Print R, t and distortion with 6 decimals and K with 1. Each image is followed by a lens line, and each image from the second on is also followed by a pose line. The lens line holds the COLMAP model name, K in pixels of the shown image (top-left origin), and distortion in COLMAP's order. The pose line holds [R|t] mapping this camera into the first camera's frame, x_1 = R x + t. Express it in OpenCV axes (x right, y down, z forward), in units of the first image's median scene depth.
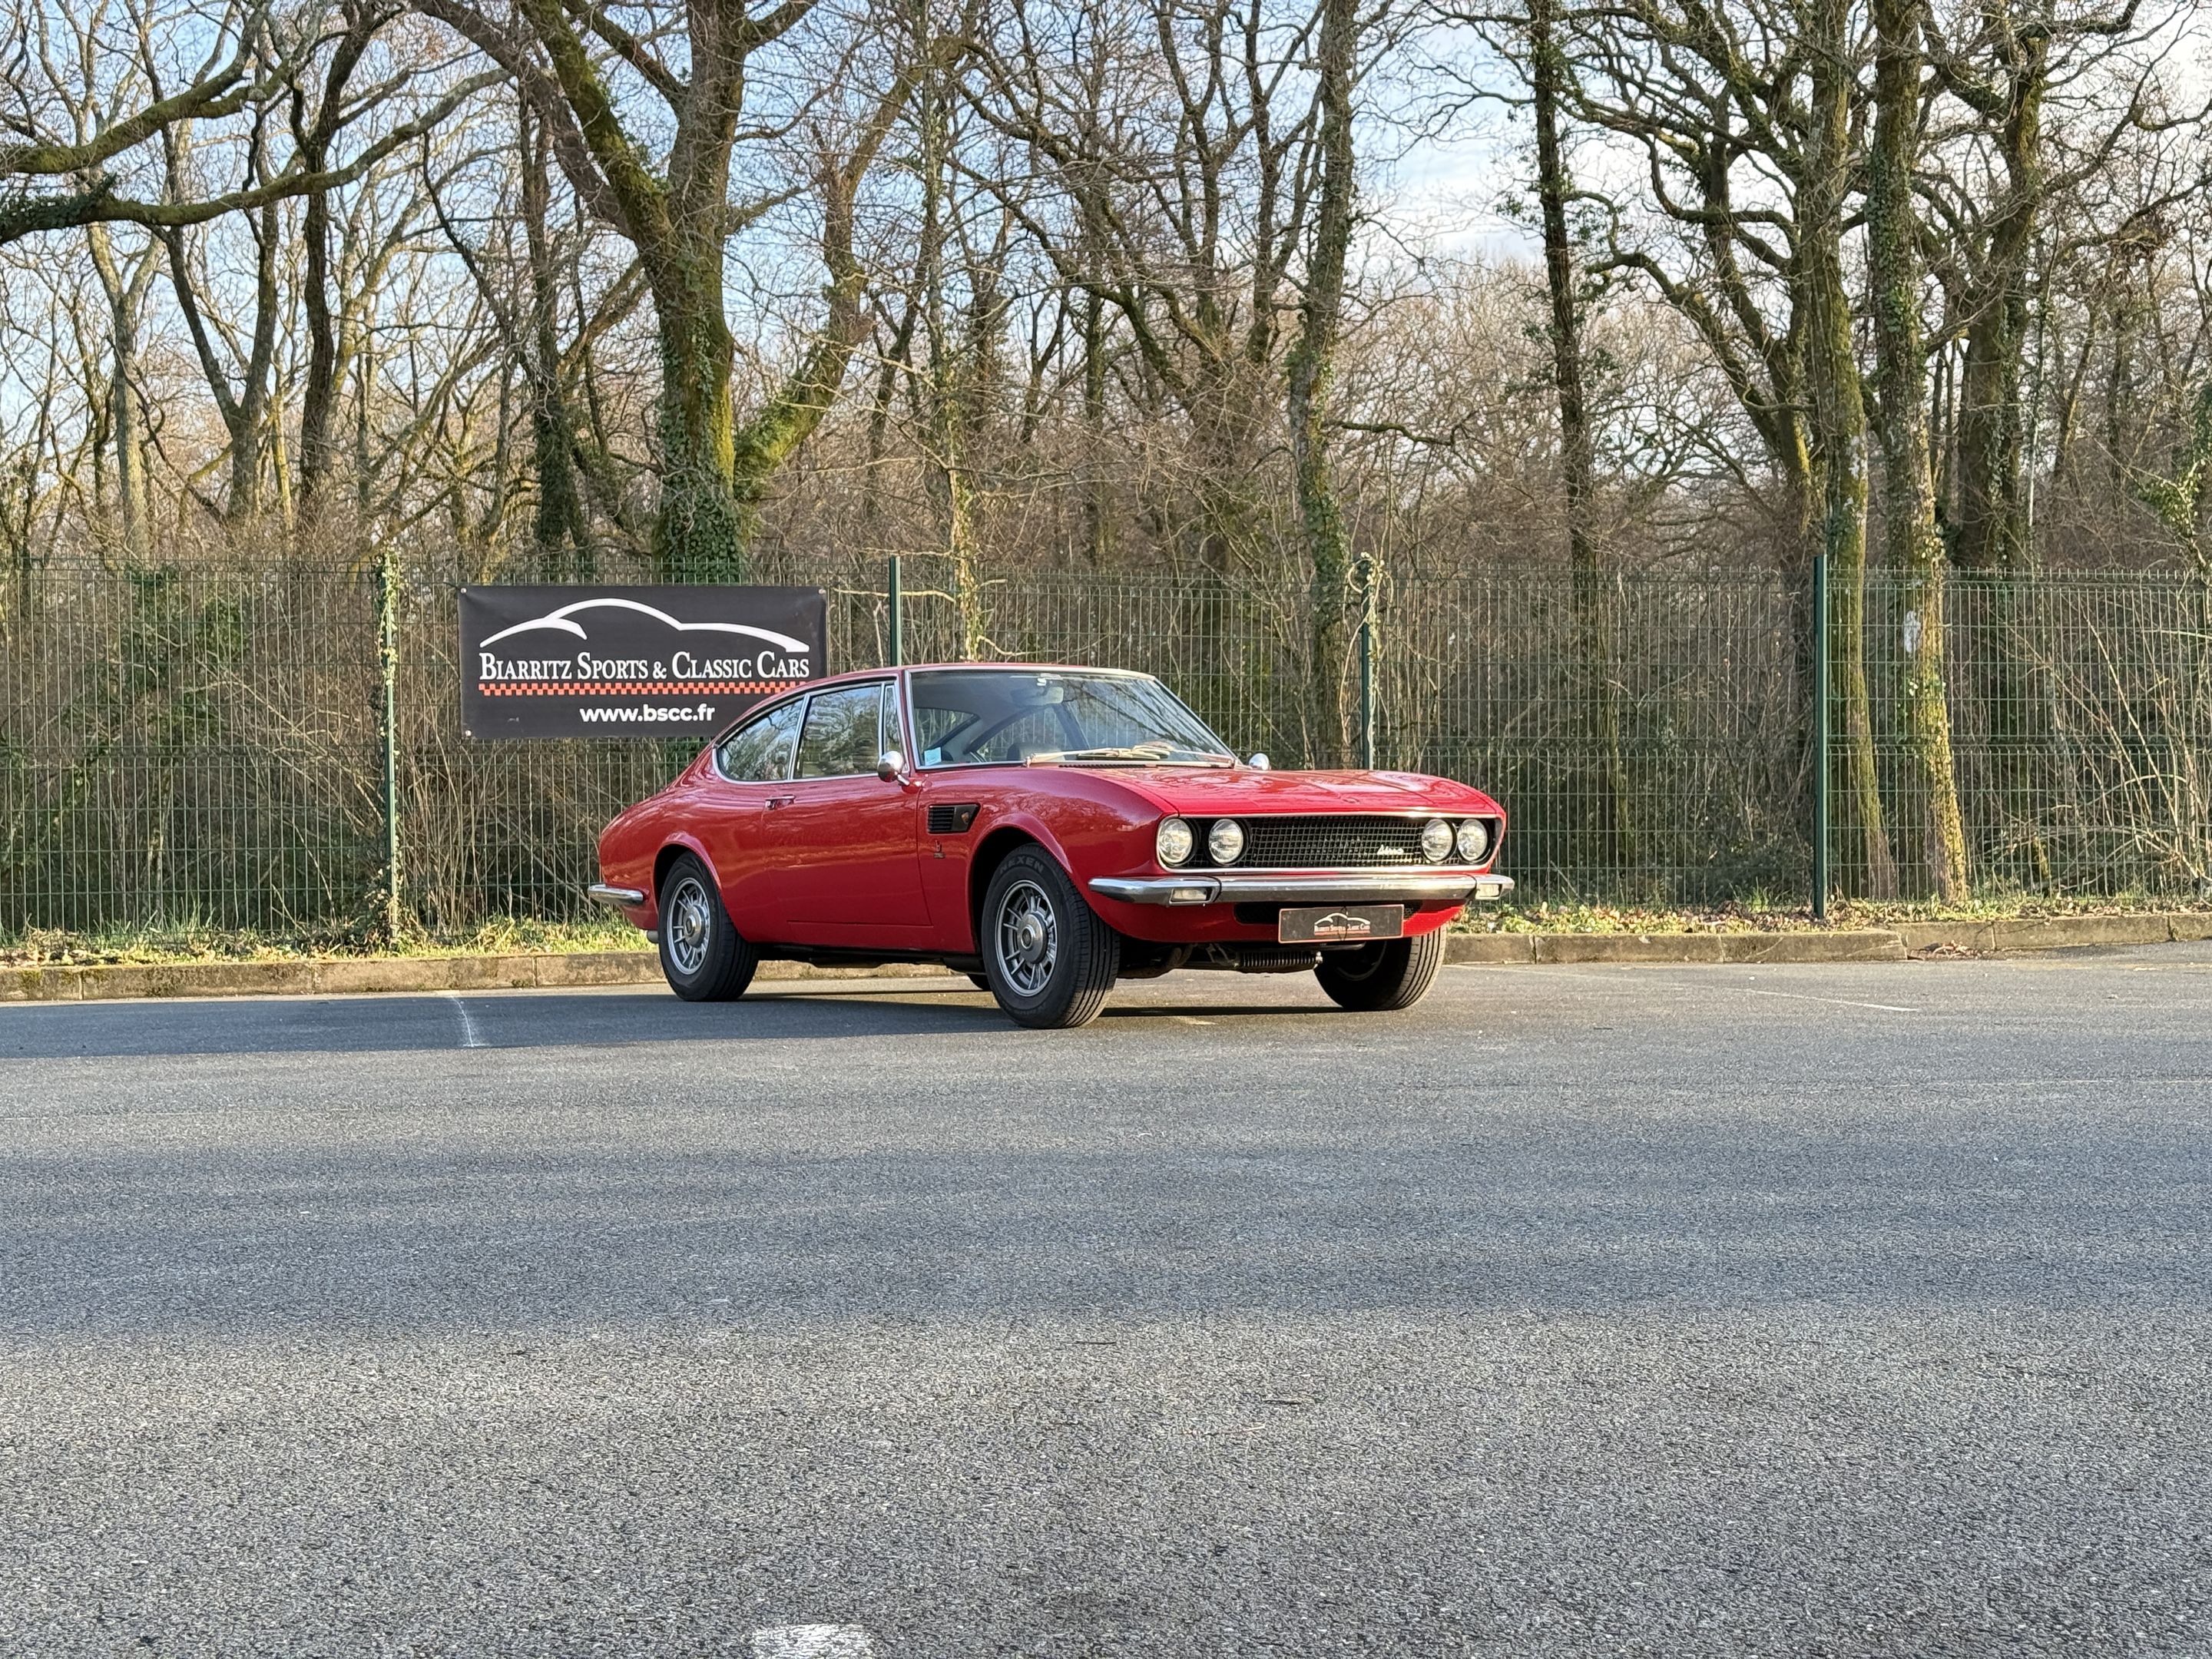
lens RADIAL K [[4452.5, 0, 1116.8], [0, 4452.5, 820.5], [0, 0, 1]] dist [0.223374, 0.000000]
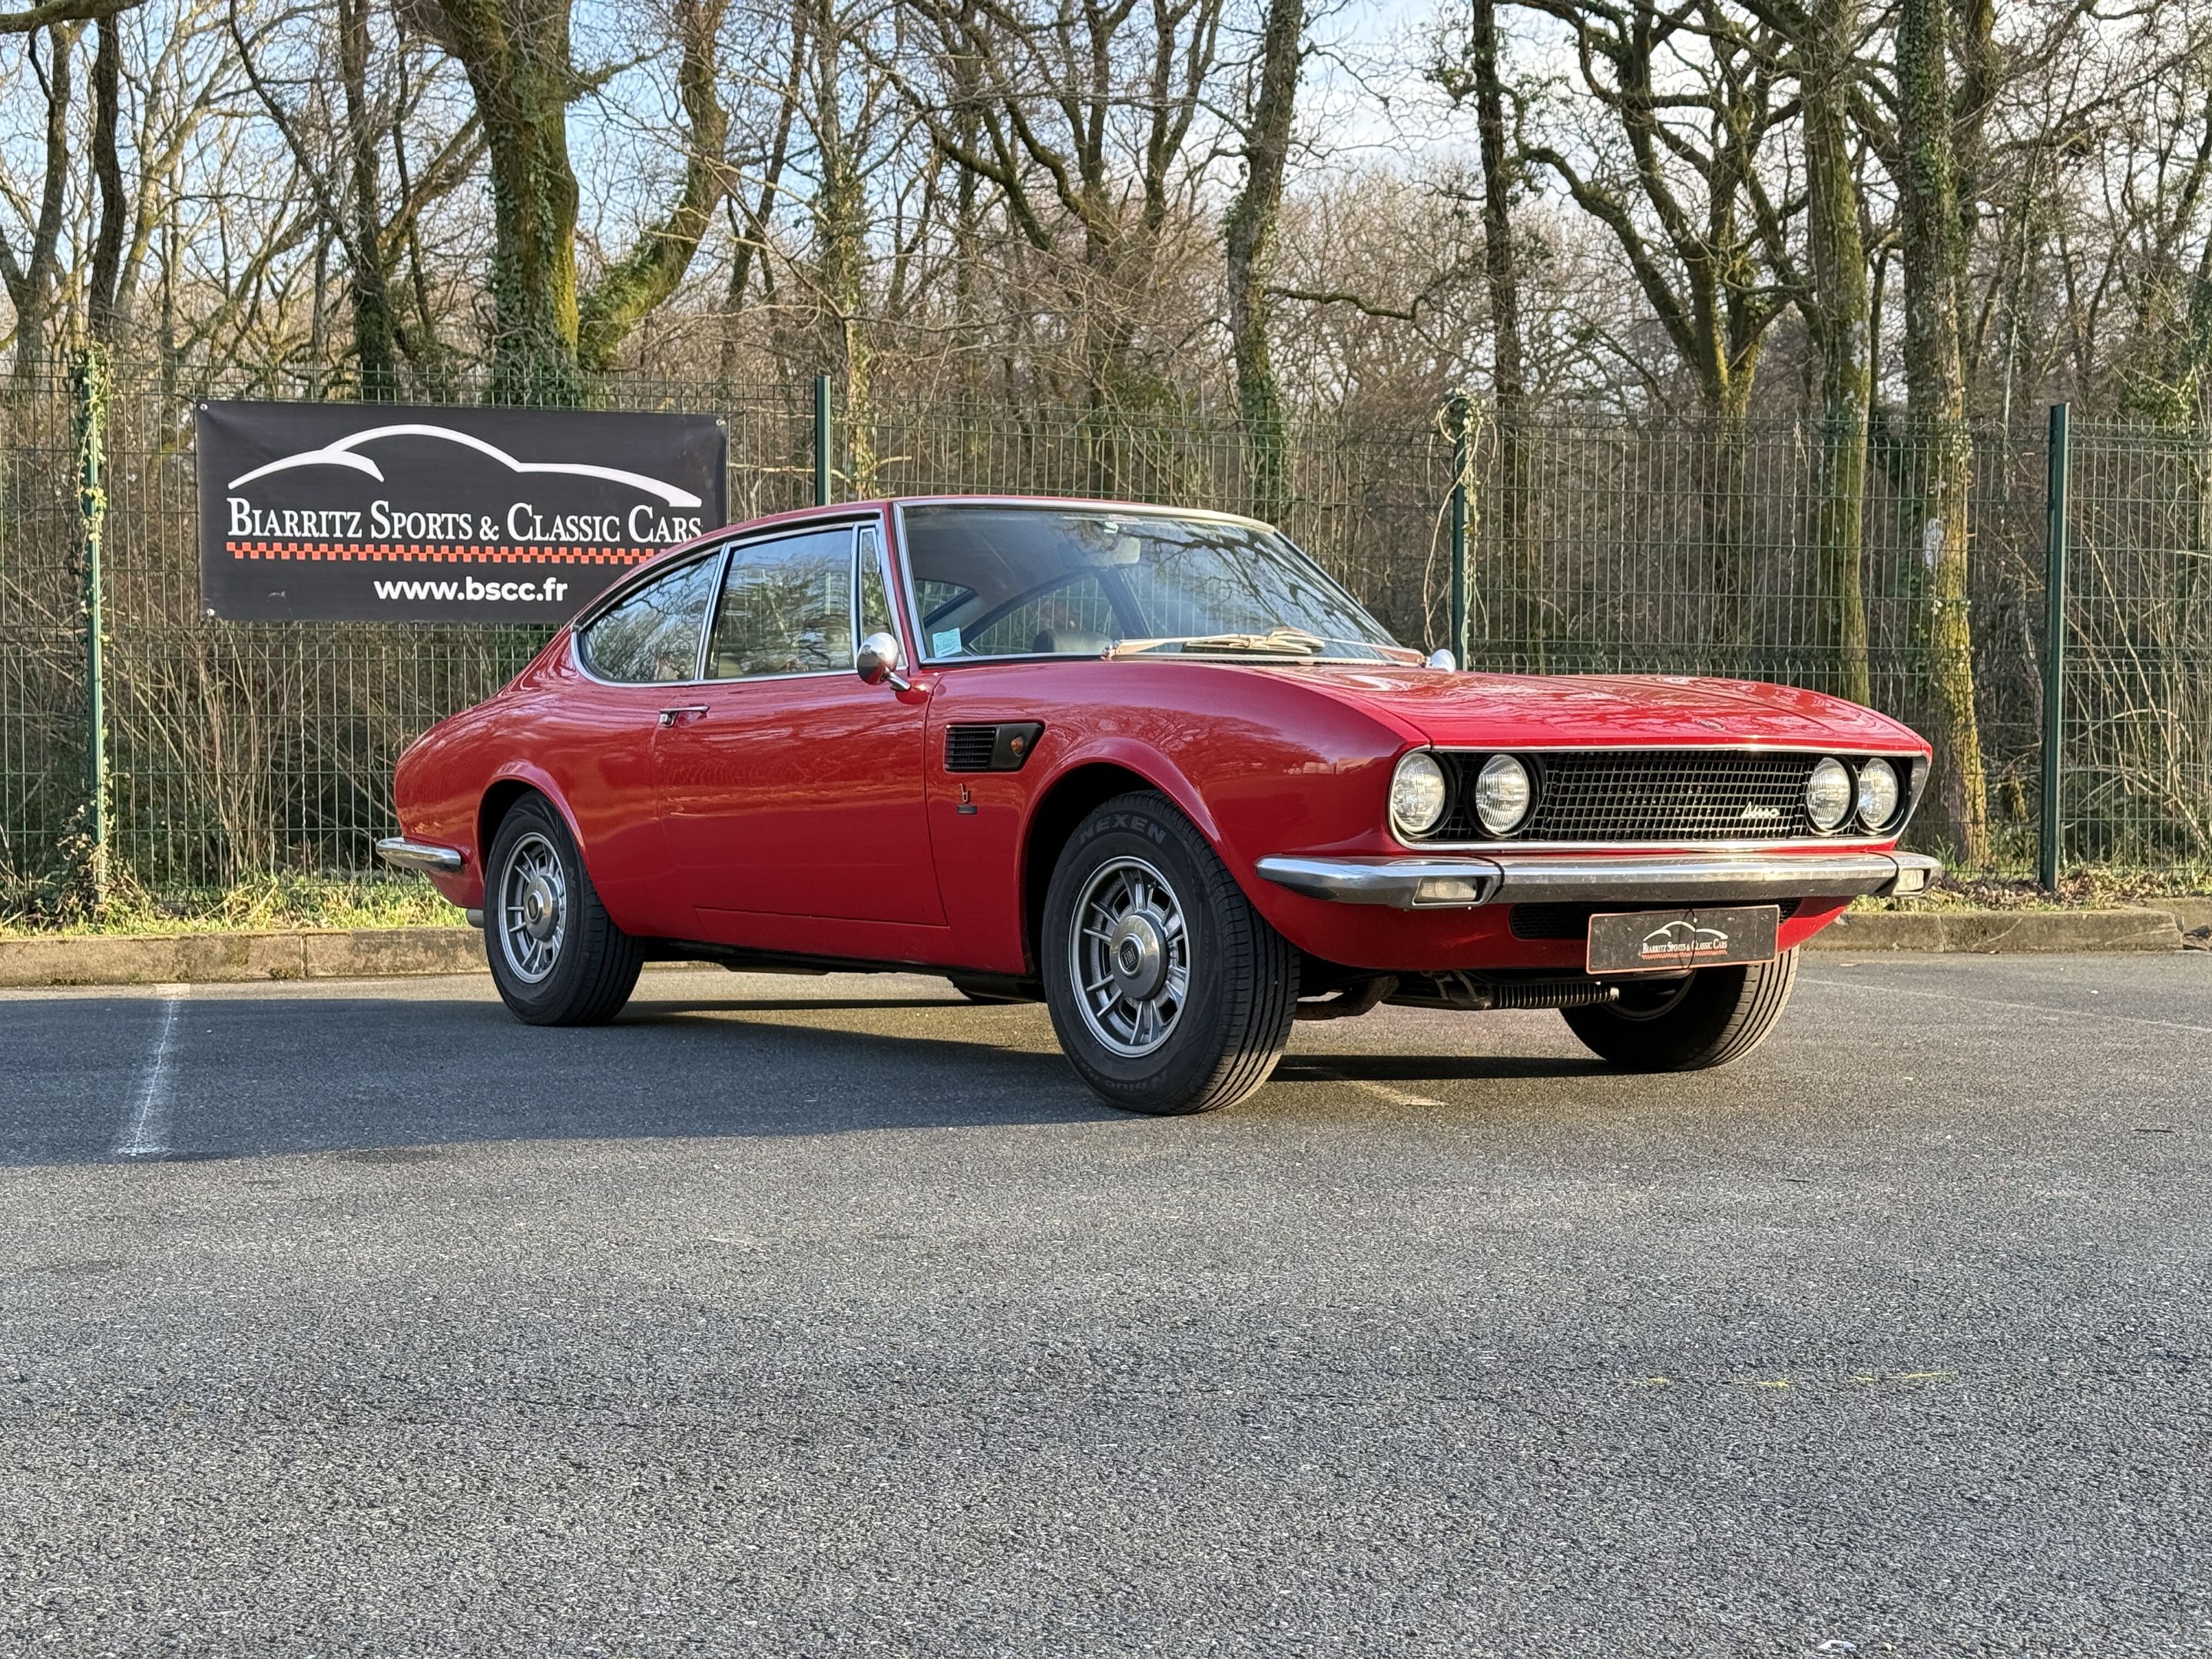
lens RADIAL K [[3254.9, 0, 1088.9], [0, 3254.9, 816.1], [0, 0, 1]] dist [0.136346, 0.000000]
pose [[0.996570, 0.010997, 0.082022, -0.049688], [-0.012813, 0.999683, 0.021654, -0.000656], [-0.081758, -0.022631, 0.996395, 0.474141]]
